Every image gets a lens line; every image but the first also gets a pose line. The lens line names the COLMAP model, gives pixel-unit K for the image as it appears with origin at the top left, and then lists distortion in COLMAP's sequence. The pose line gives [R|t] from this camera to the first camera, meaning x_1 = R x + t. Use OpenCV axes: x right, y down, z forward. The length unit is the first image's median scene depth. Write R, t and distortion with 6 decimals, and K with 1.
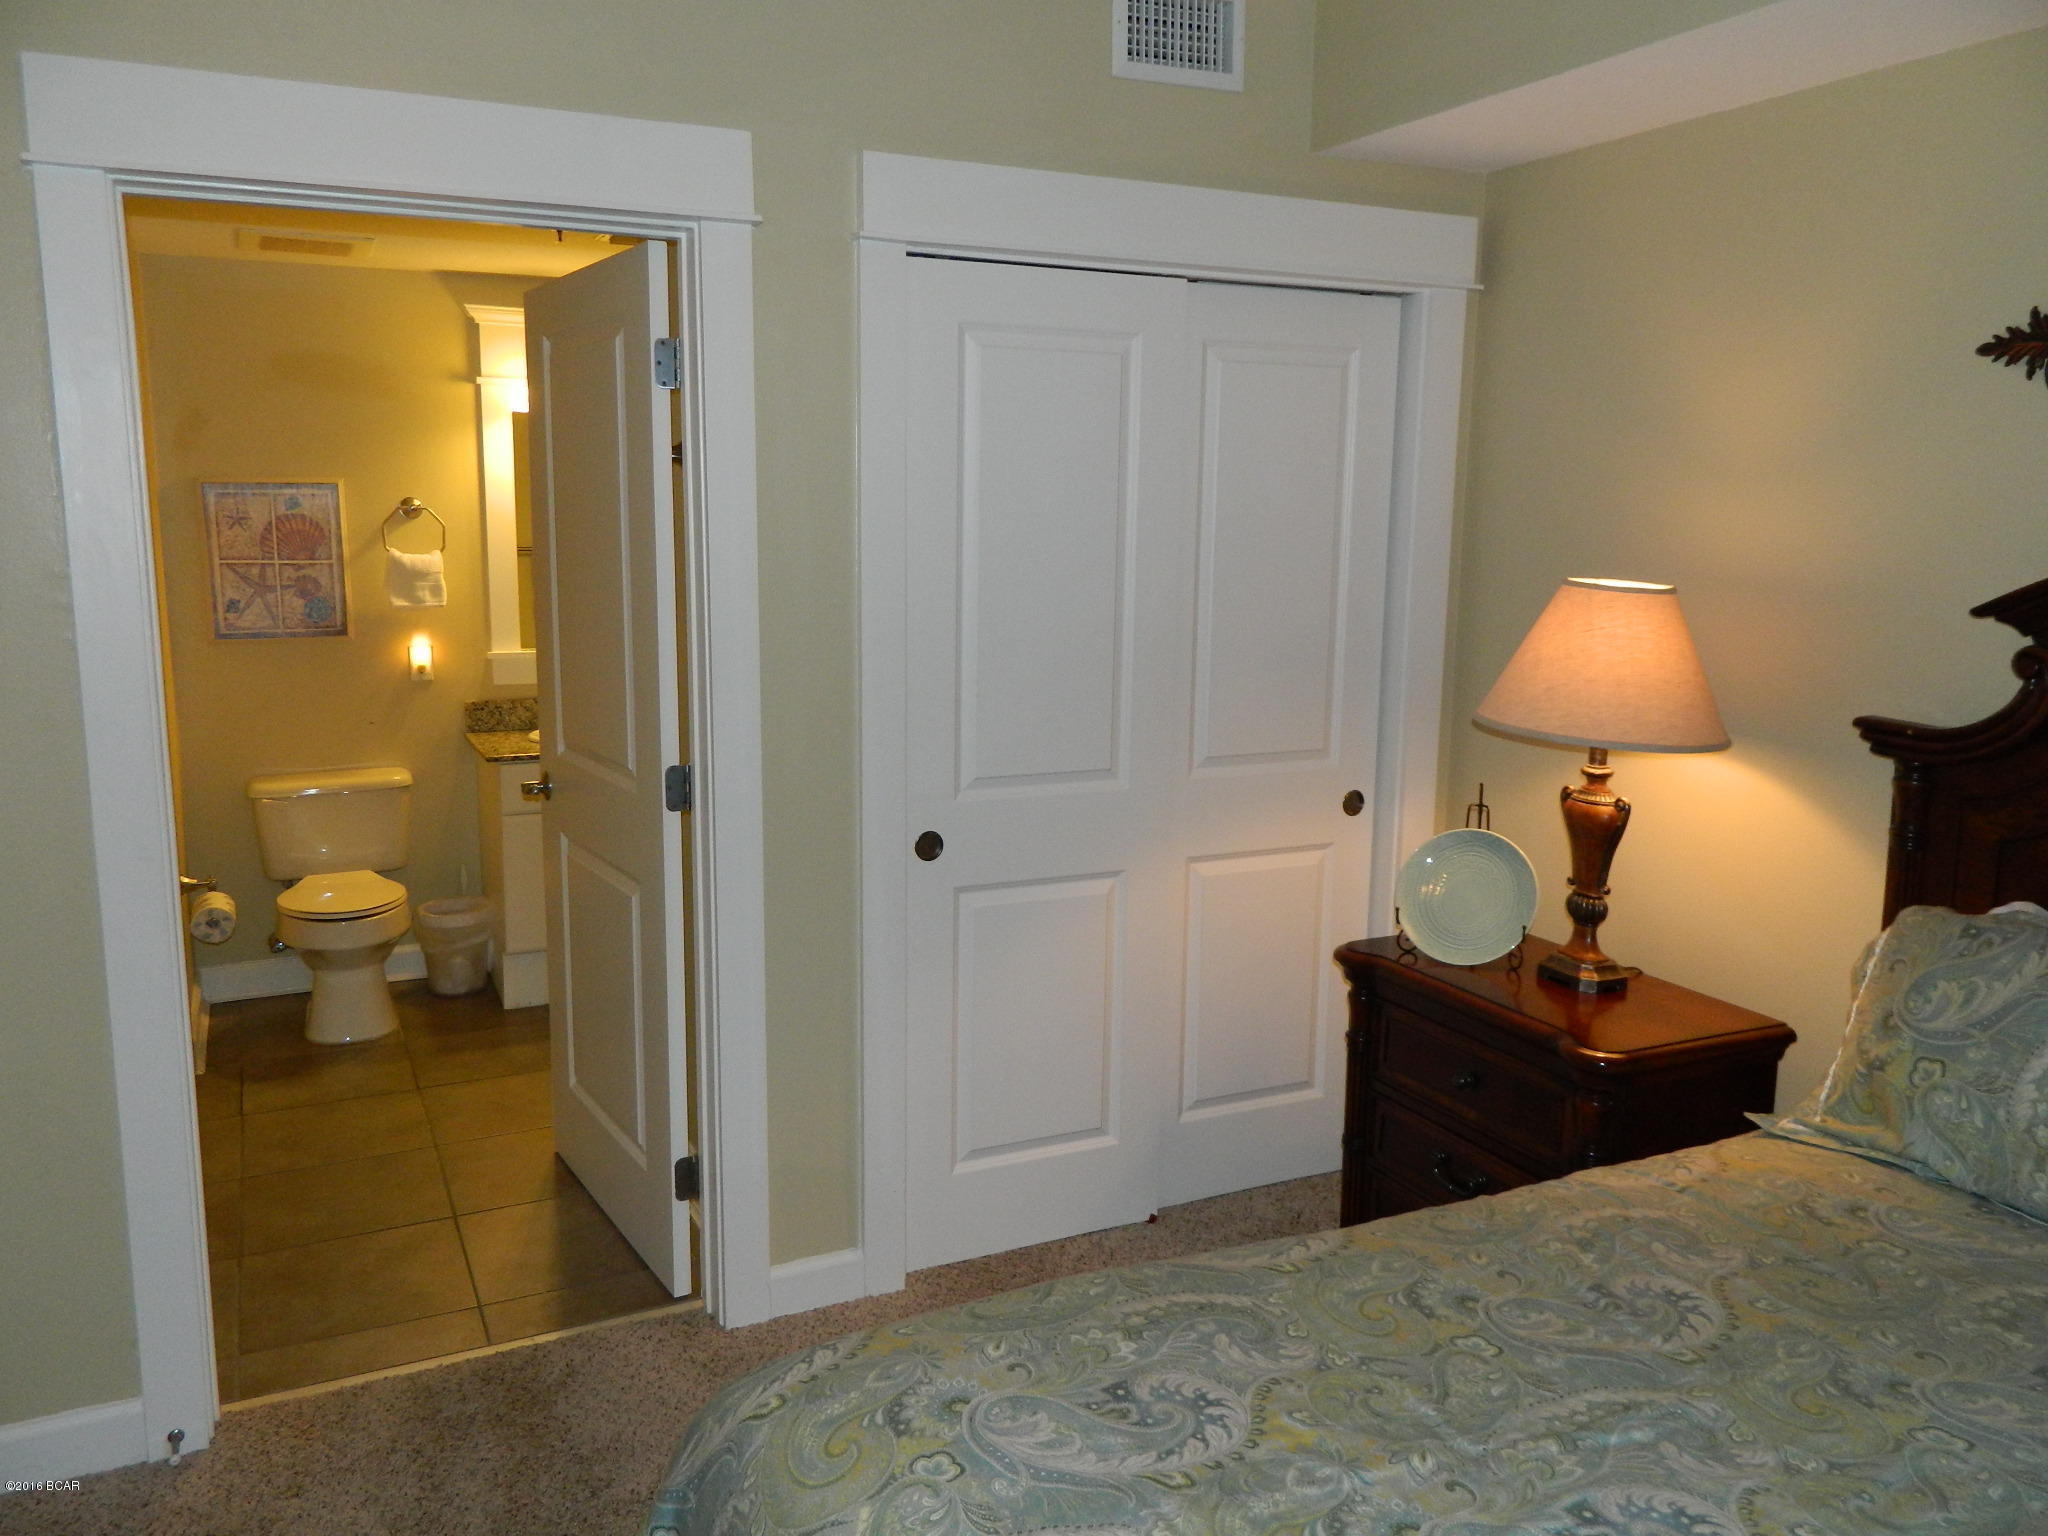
lens RADIAL K [[1590.6, 0, 1024.0], [0, 1590.6, 768.0], [0, 0, 1]] dist [0.028609, -0.001535]
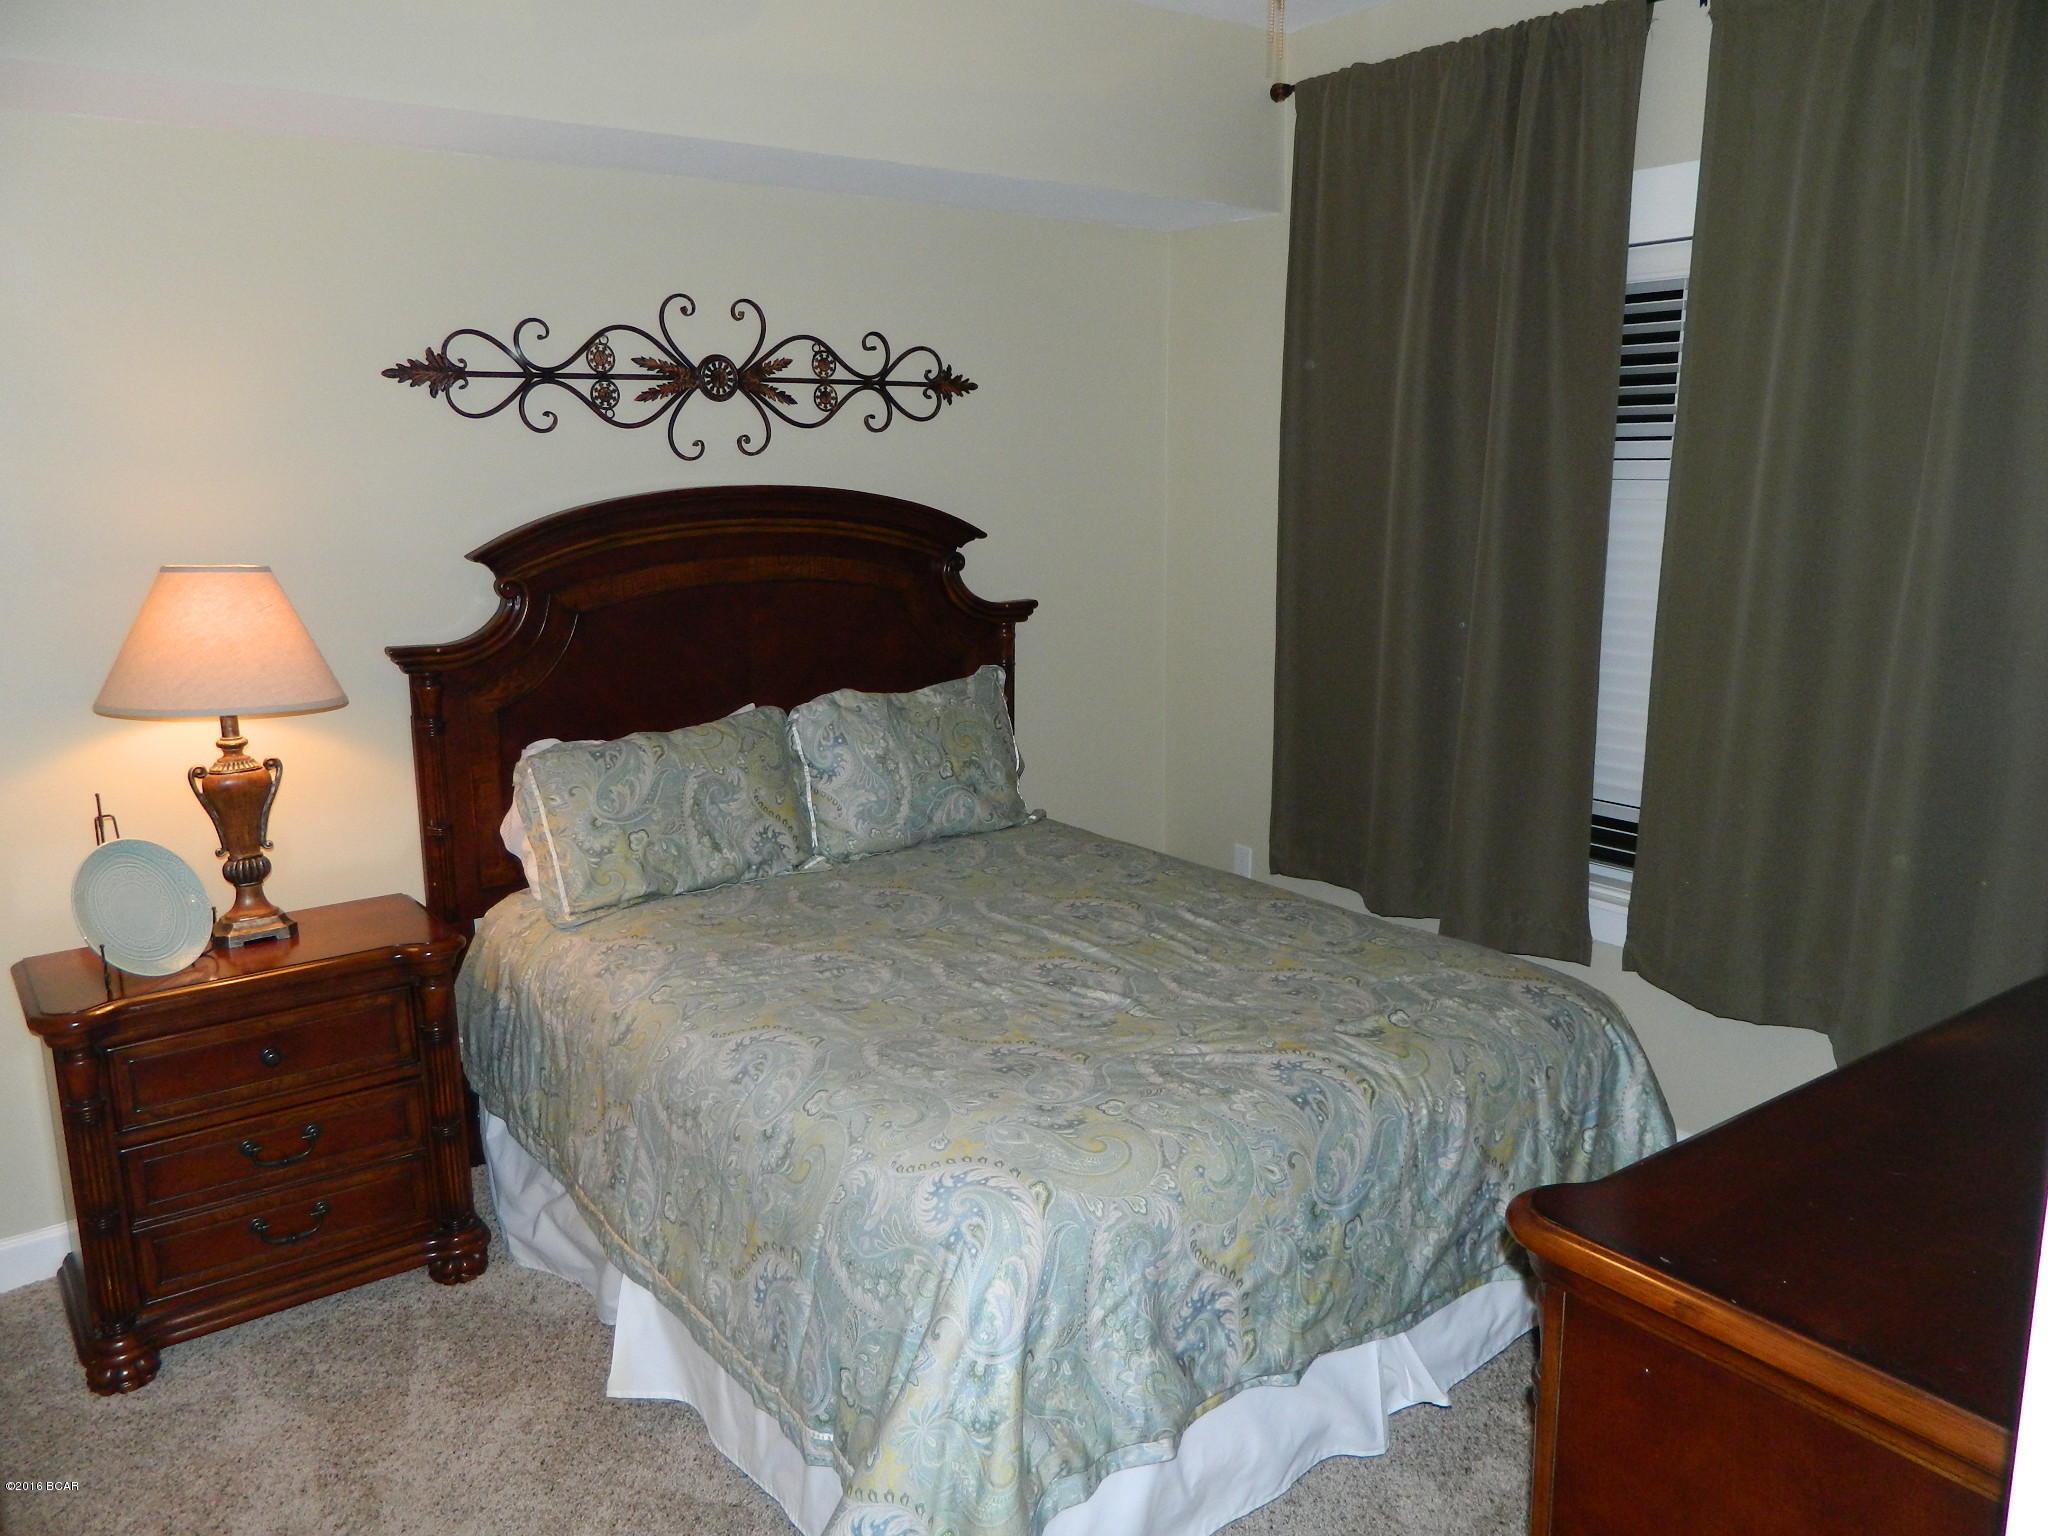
lens RADIAL K [[1550.8, 0, 1017.6], [0, 1550.8, 768.8], [0, 0, 1]] dist [0.017963, -0.007322]
pose [[-0.190110, -0.203351, 0.960472, -1.281450], [0.172691, 0.956134, 0.236614, -0.233799], [-0.966455, 0.210847, -0.146654, 1.104898]]
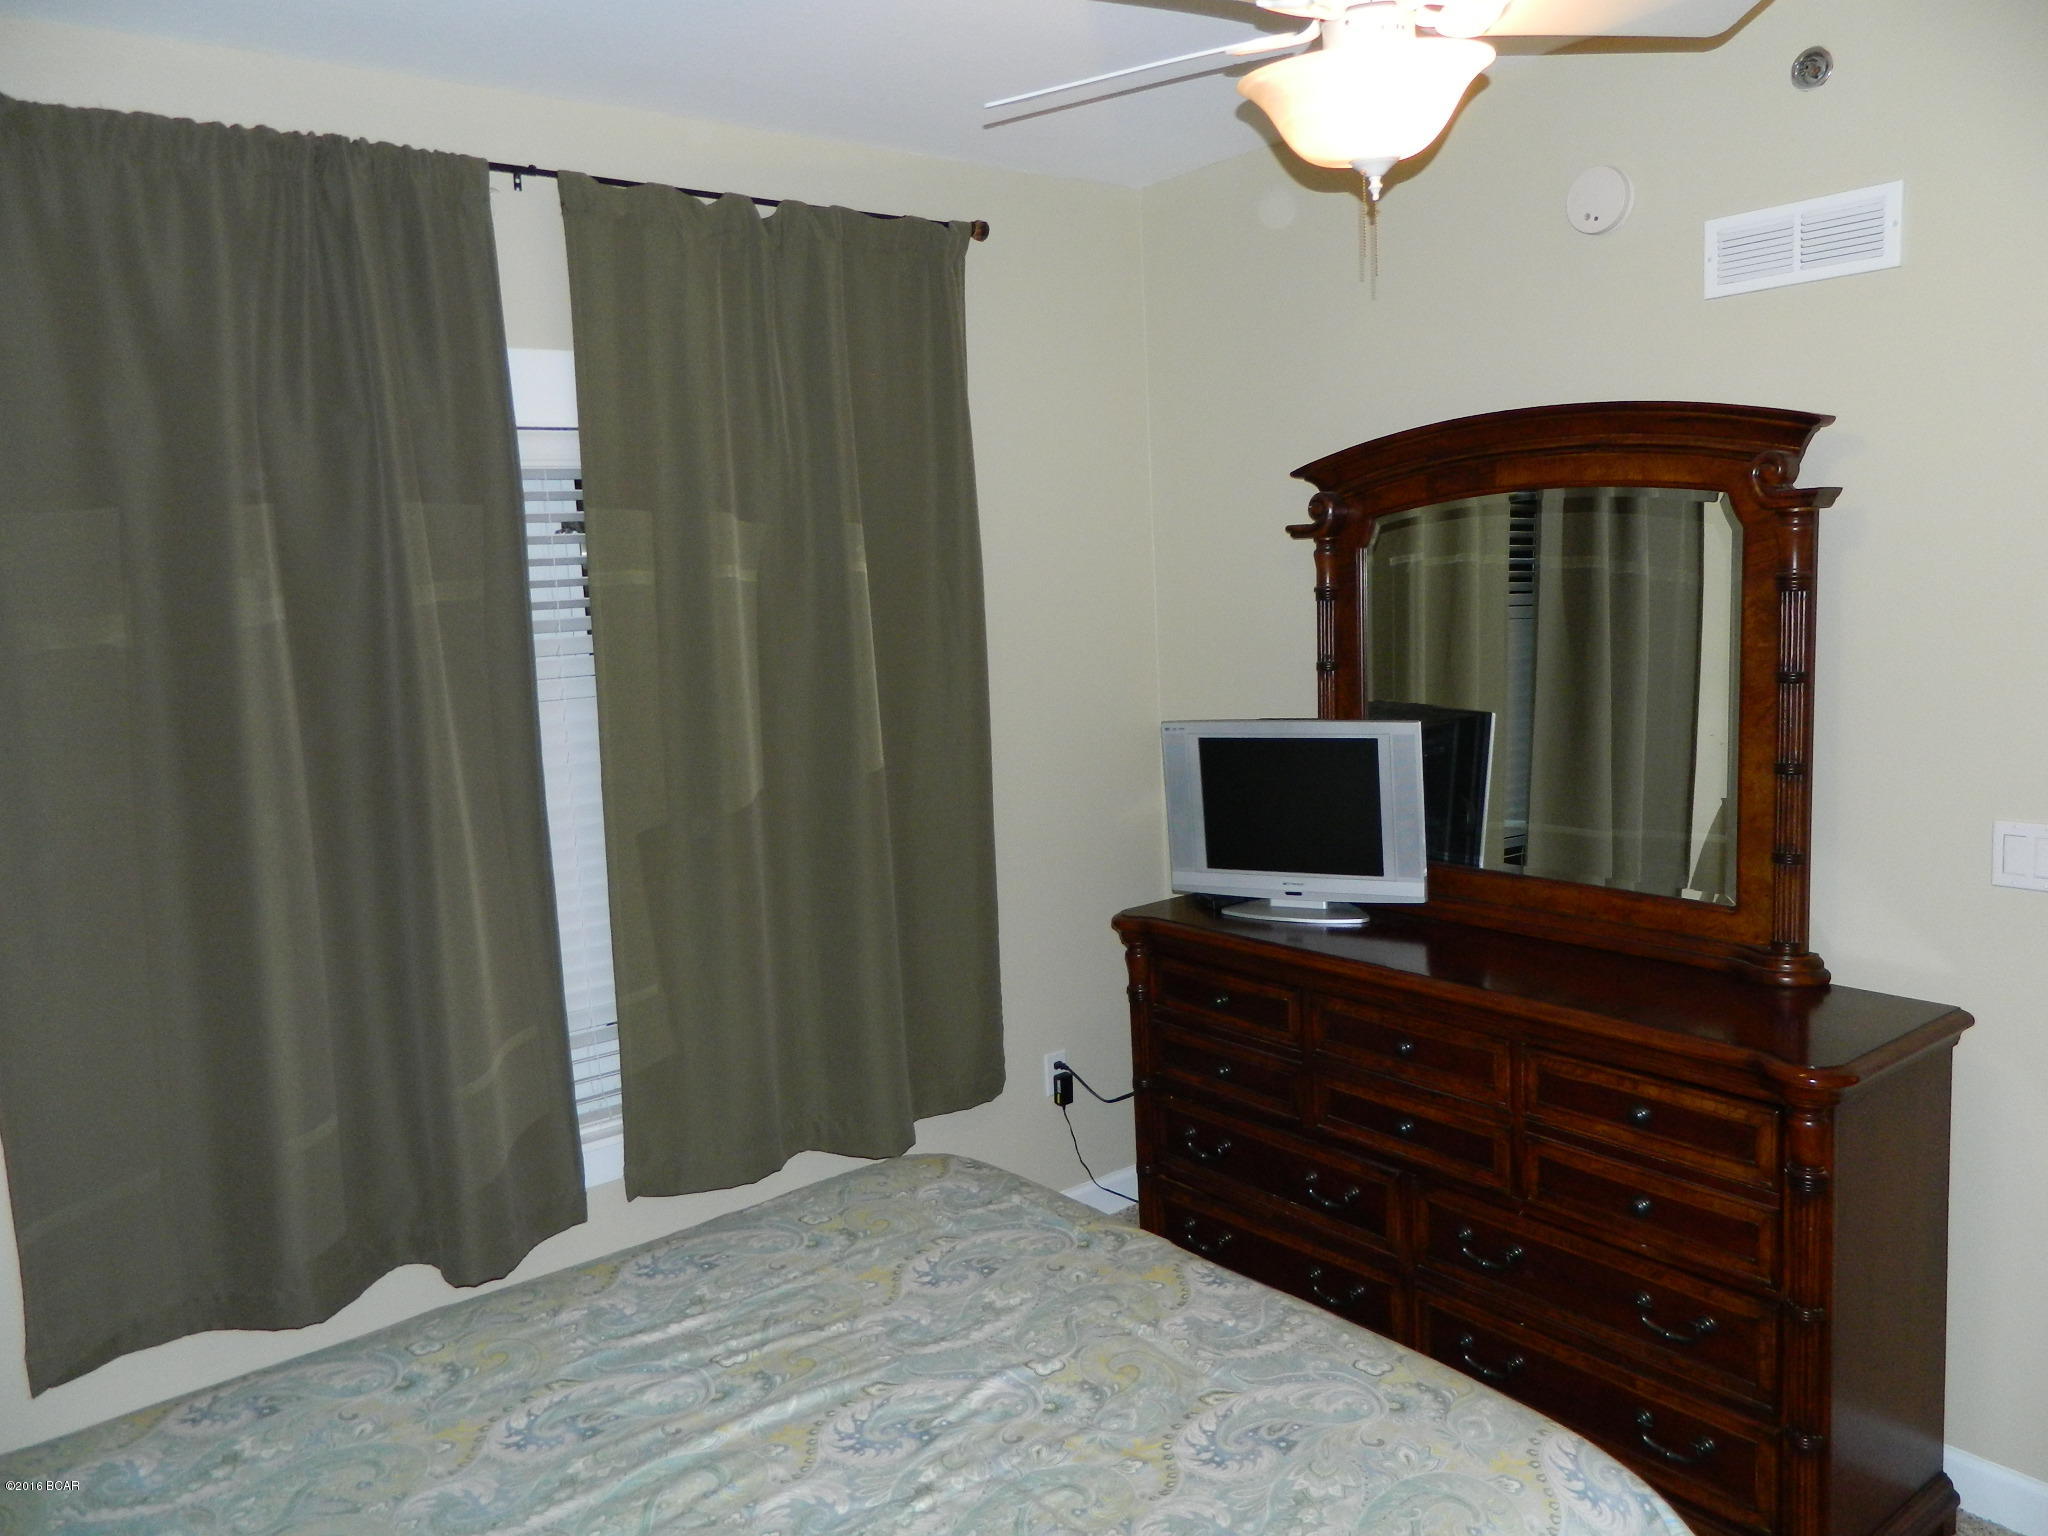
lens RADIAL K [[1550.8, 0, 1017.6], [0, 1550.8, 768.8], [0, 0, 1]] dist [0.017963, -0.007322]
pose [[-0.975764, 0.069821, -0.207386, 0.443796], [0.004859, 0.954410, 0.298460, -0.424529], [0.218770, 0.290219, -0.931618, 1.825352]]
